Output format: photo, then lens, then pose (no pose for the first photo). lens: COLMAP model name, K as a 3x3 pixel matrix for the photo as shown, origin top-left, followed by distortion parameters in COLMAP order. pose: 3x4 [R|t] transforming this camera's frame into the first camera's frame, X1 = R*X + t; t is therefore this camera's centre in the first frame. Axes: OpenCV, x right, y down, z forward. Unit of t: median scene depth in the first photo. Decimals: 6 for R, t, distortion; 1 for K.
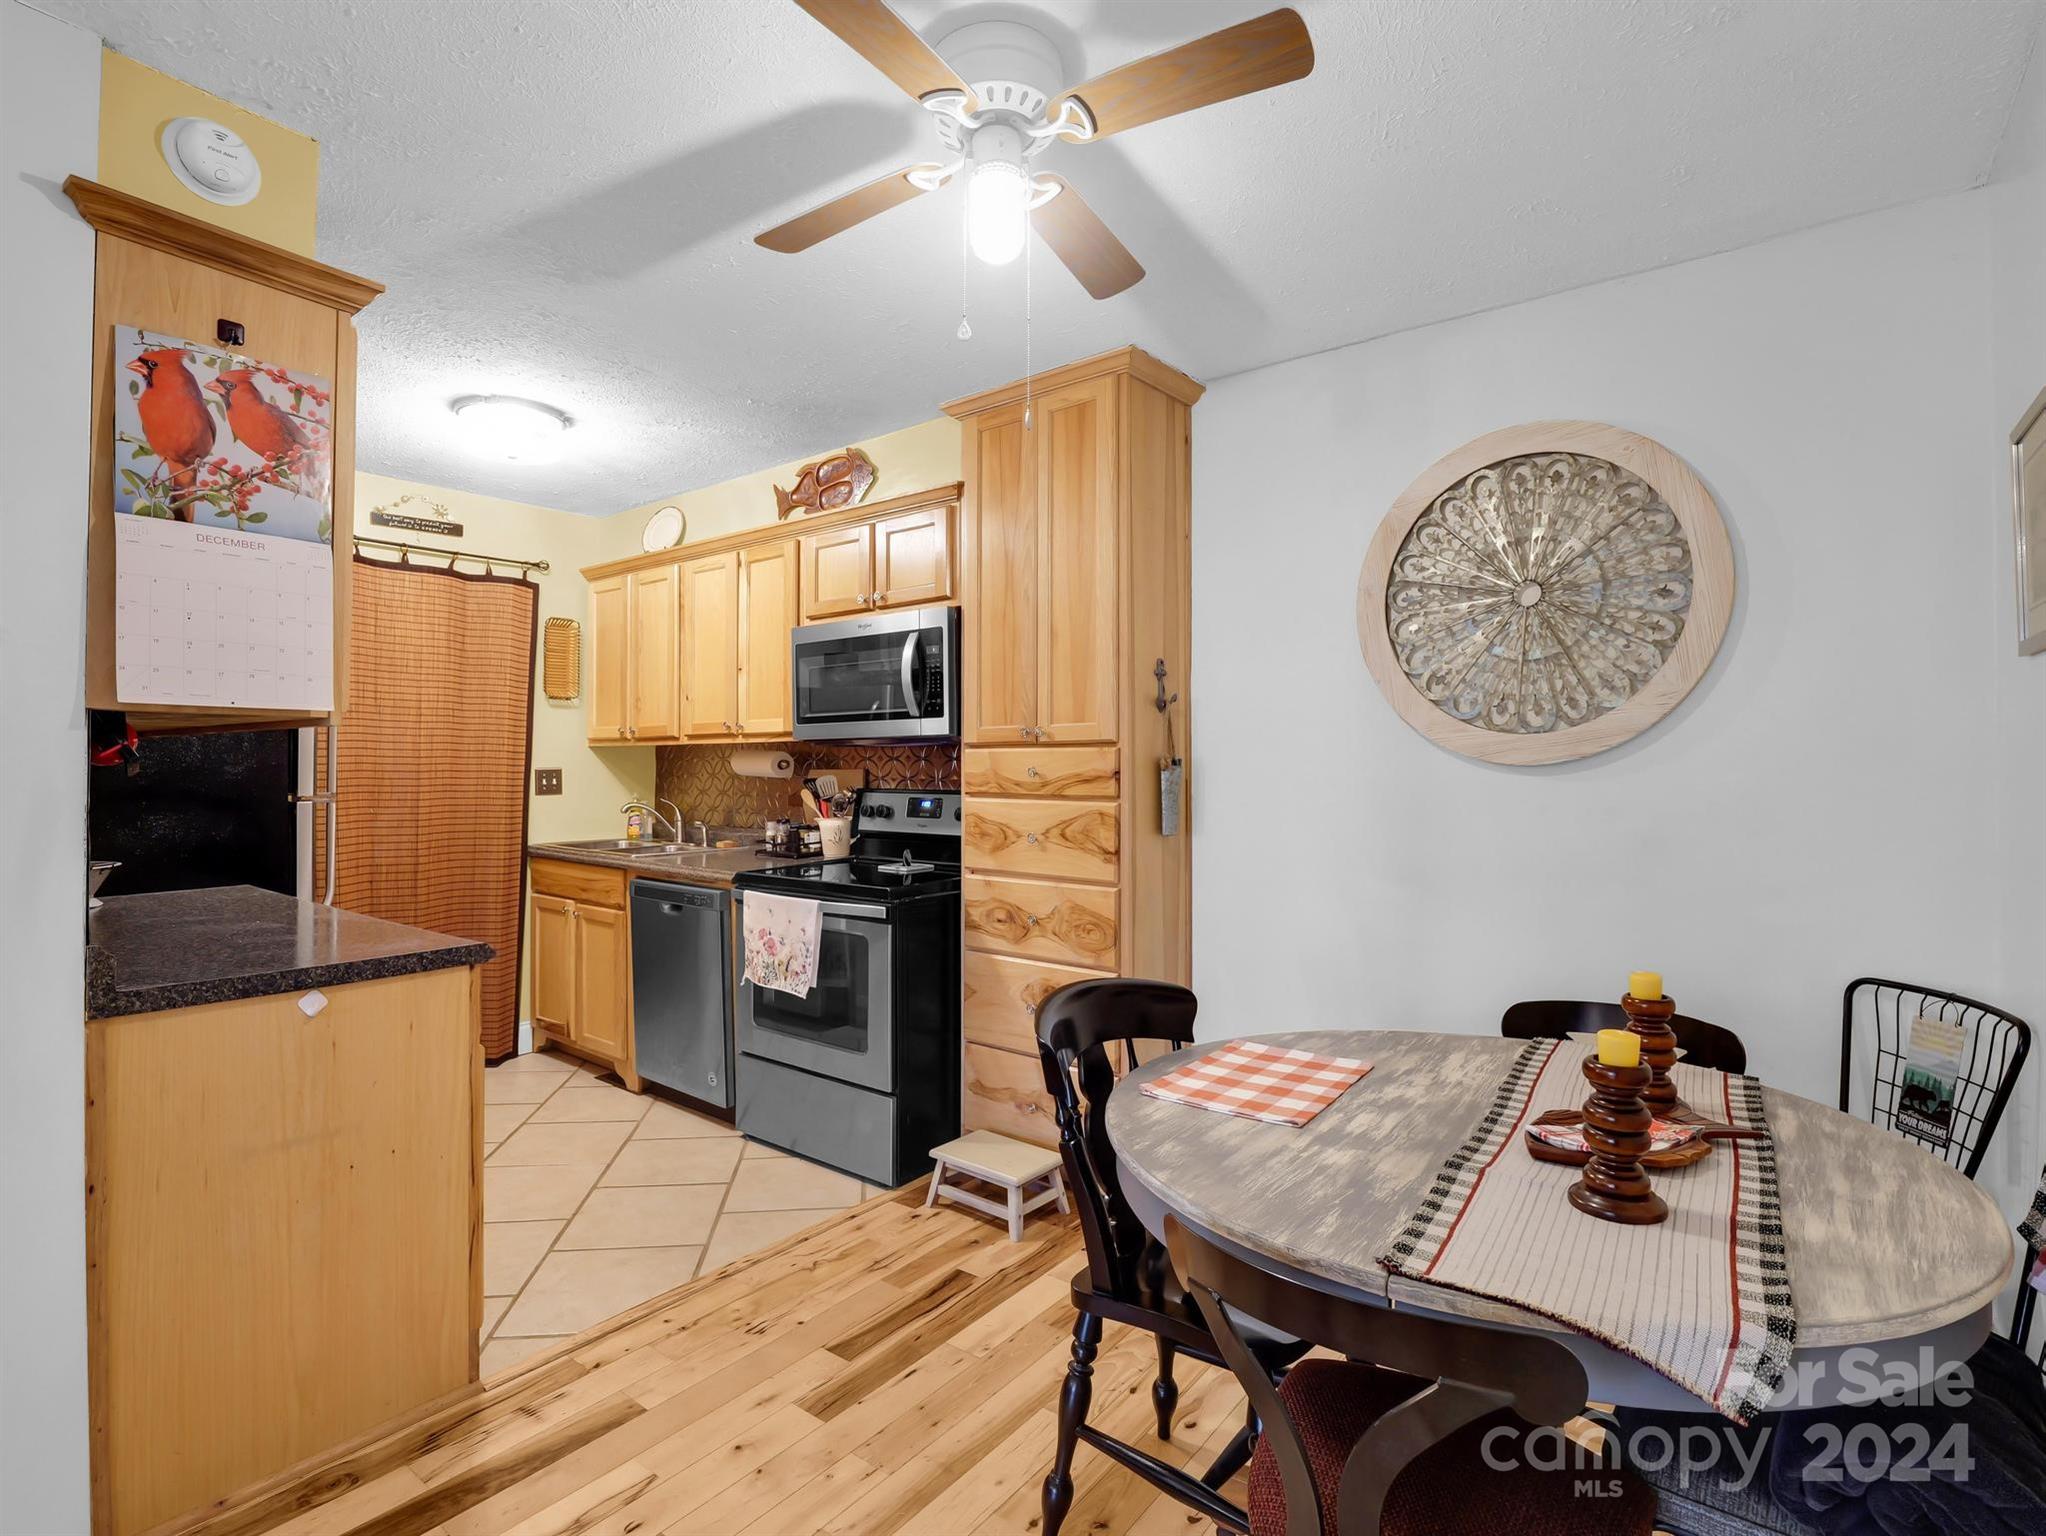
lens RADIAL K [[1013.3, 0, 1019.4], [0, 1013.3, 756.9], [0, 0, 1]] dist [-0.023935, -0.000153]
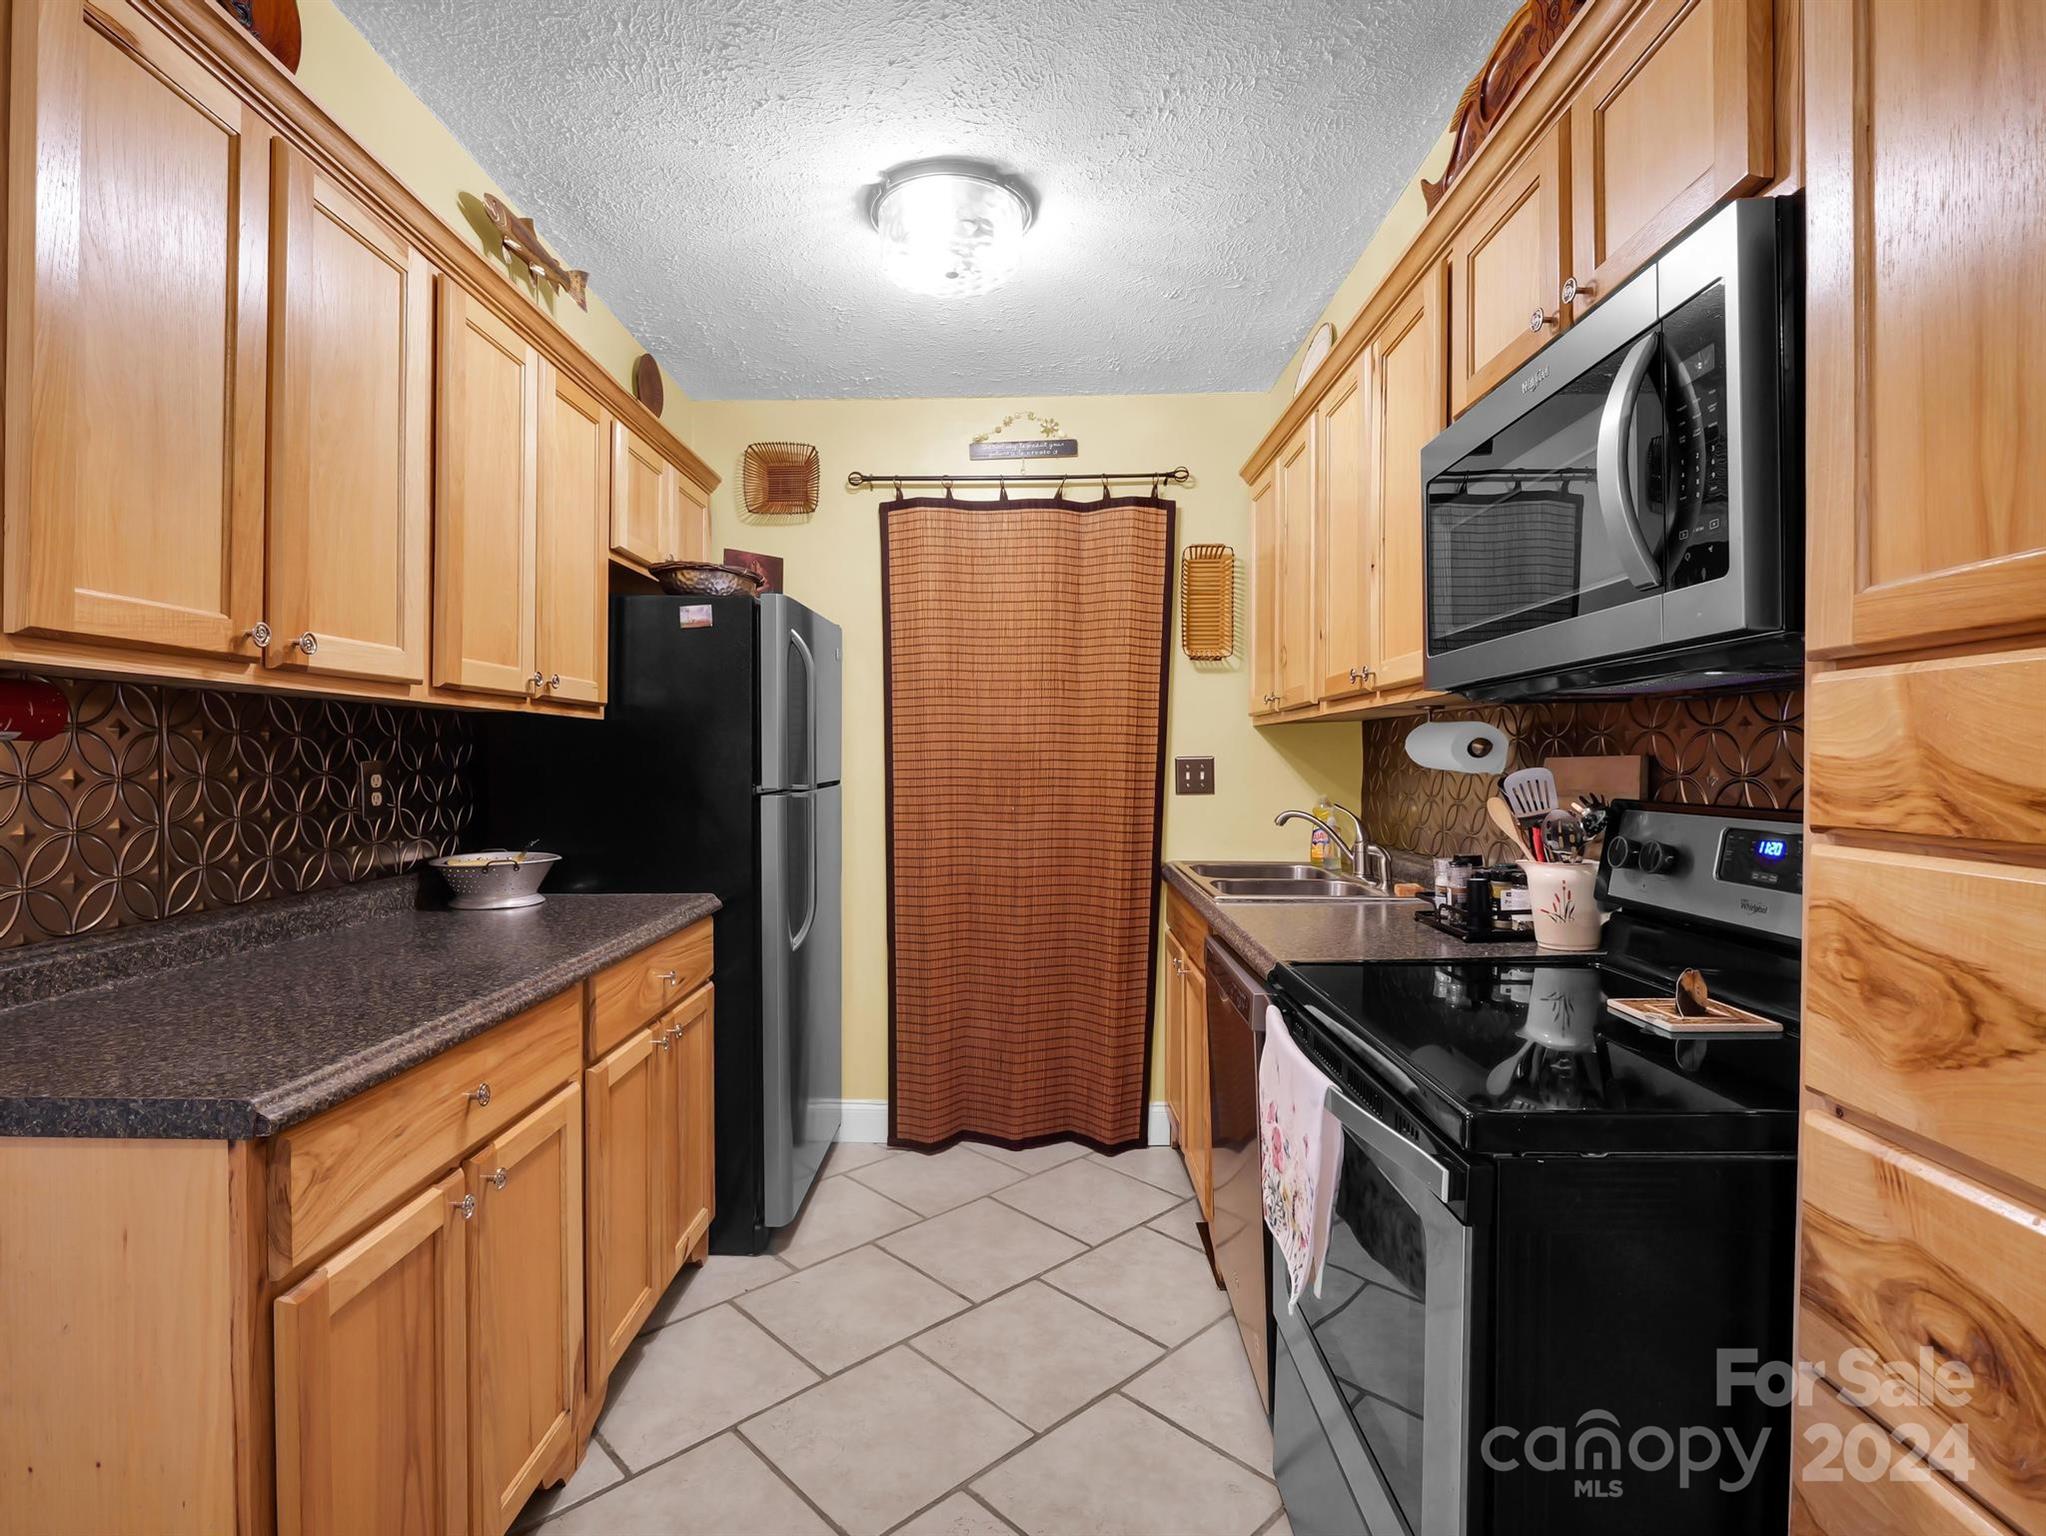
lens RADIAL K [[1011.6, 0, 973.3], [0, 1011.6, 769.5], [0, 0, 1]] dist [-0.003105, -0.009152]
pose [[0.583446, 0.007472, -0.812118, 0.030735], [0.004531, 0.999912, 0.012456, 0.011663], [0.812139, -0.010947, 0.583361, 0.514858]]
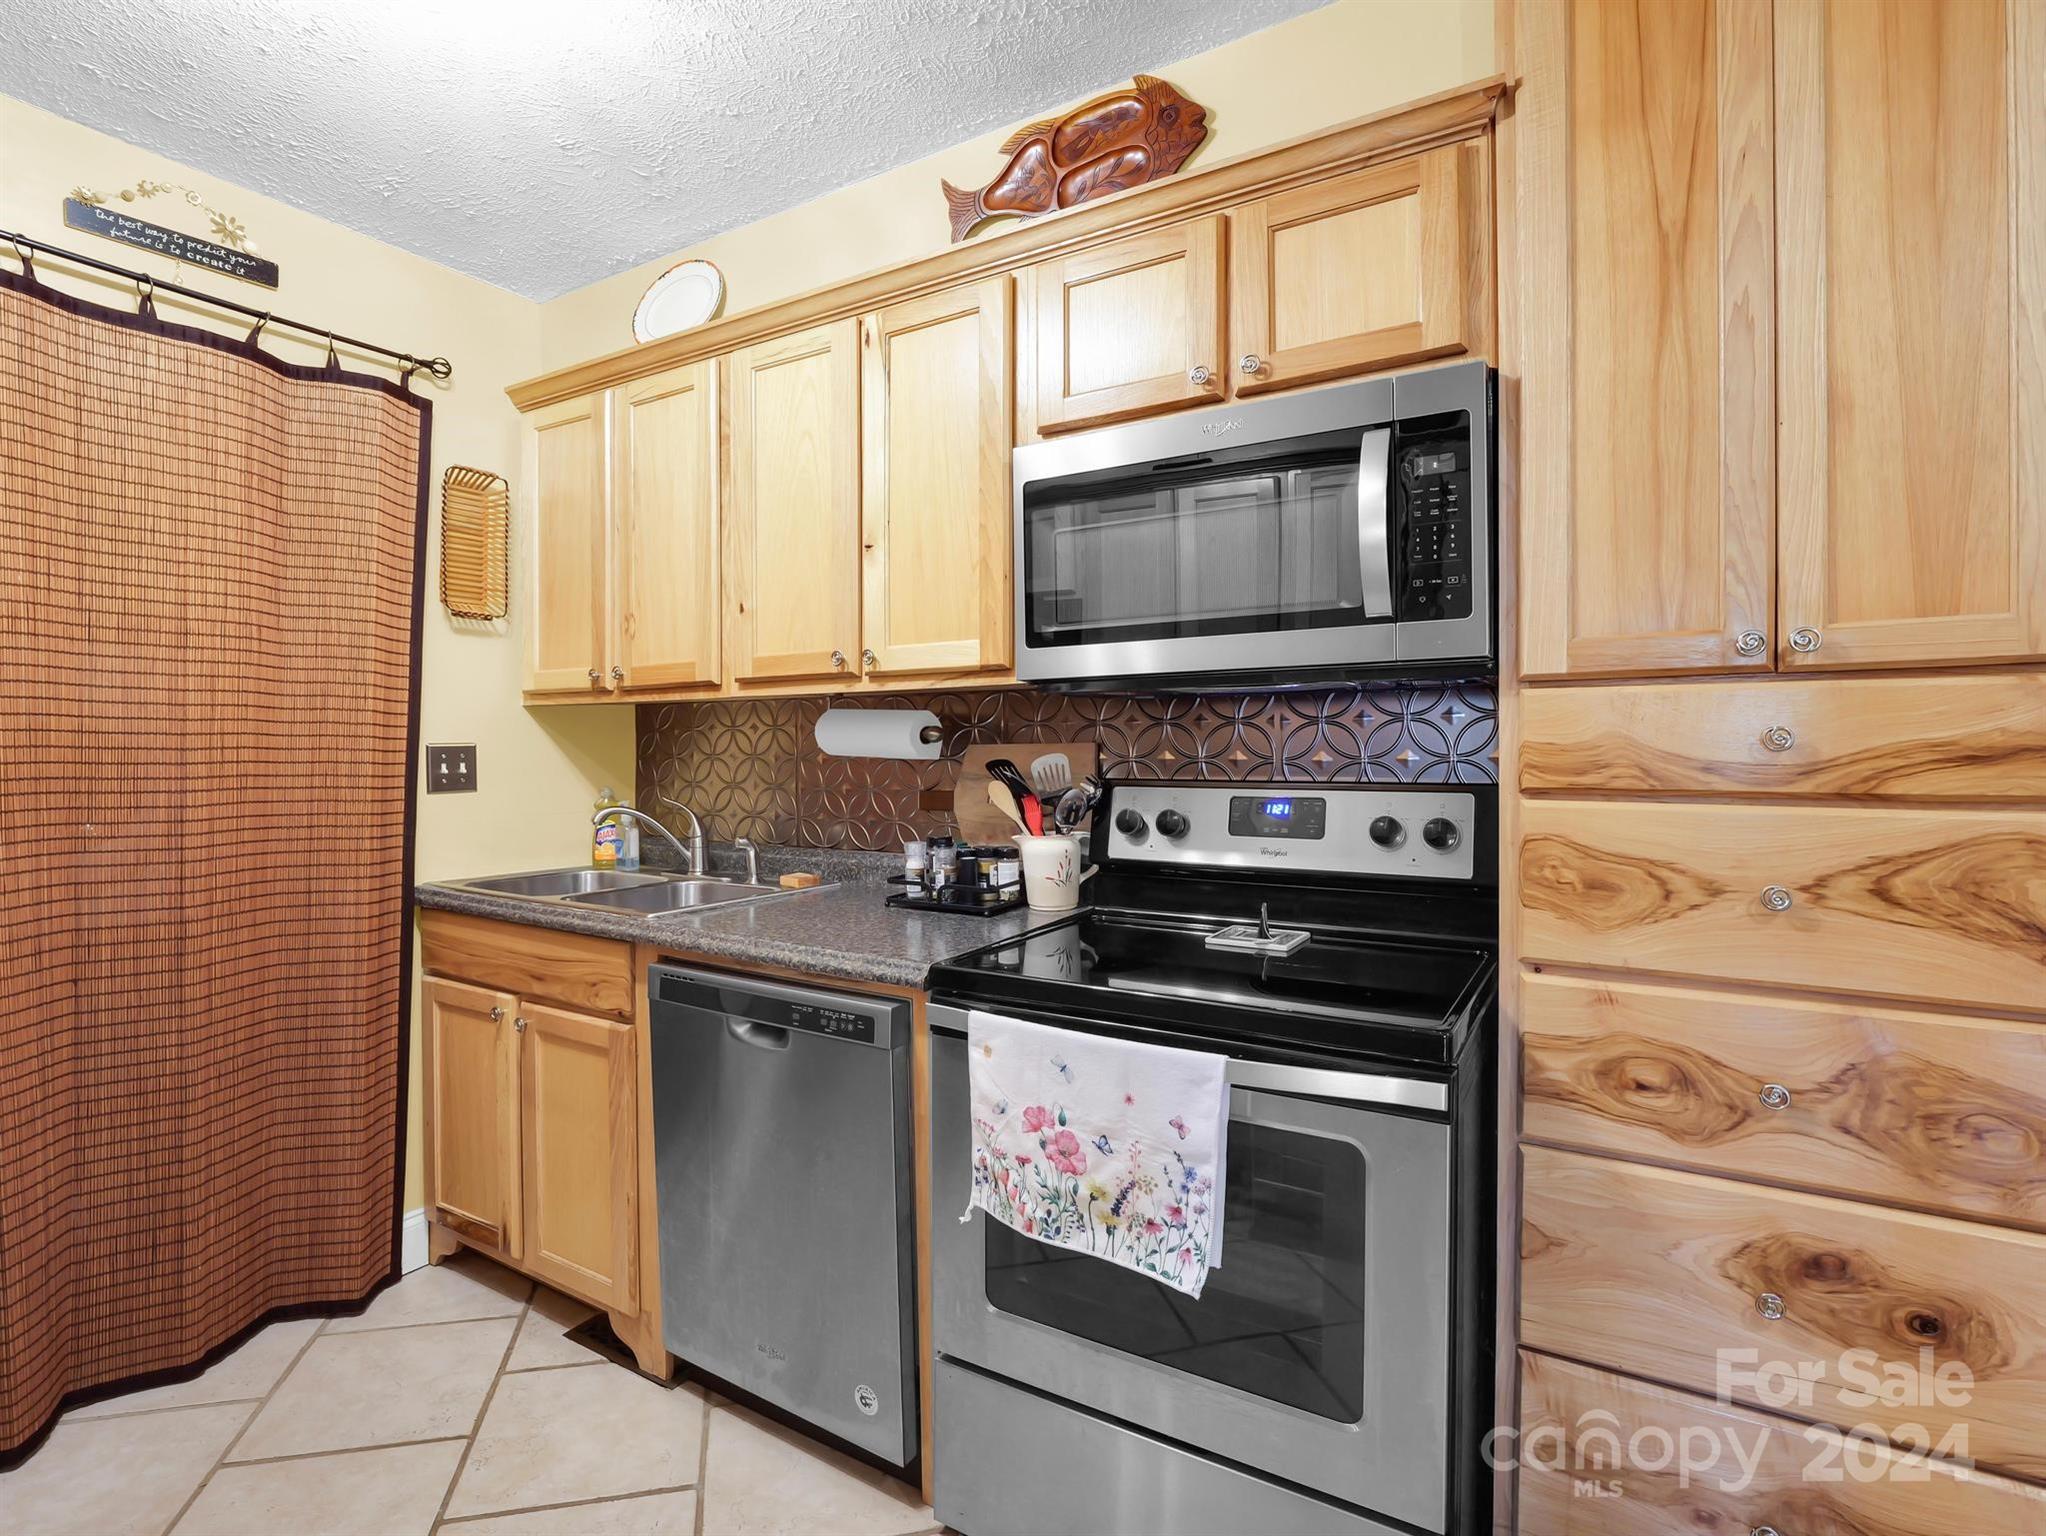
lens RADIAL K [[1016.3, 0, 1029.9], [0, 1016.3, 759.4], [0, 0, 1]] dist [-0.019644, 0.000594]
pose [[0.991826, -0.002927, 0.127562, -0.257081], [0.000754, 0.999854, 0.017076, 0.011941], [-0.127594, -0.016840, 0.991684, 0.473592]]
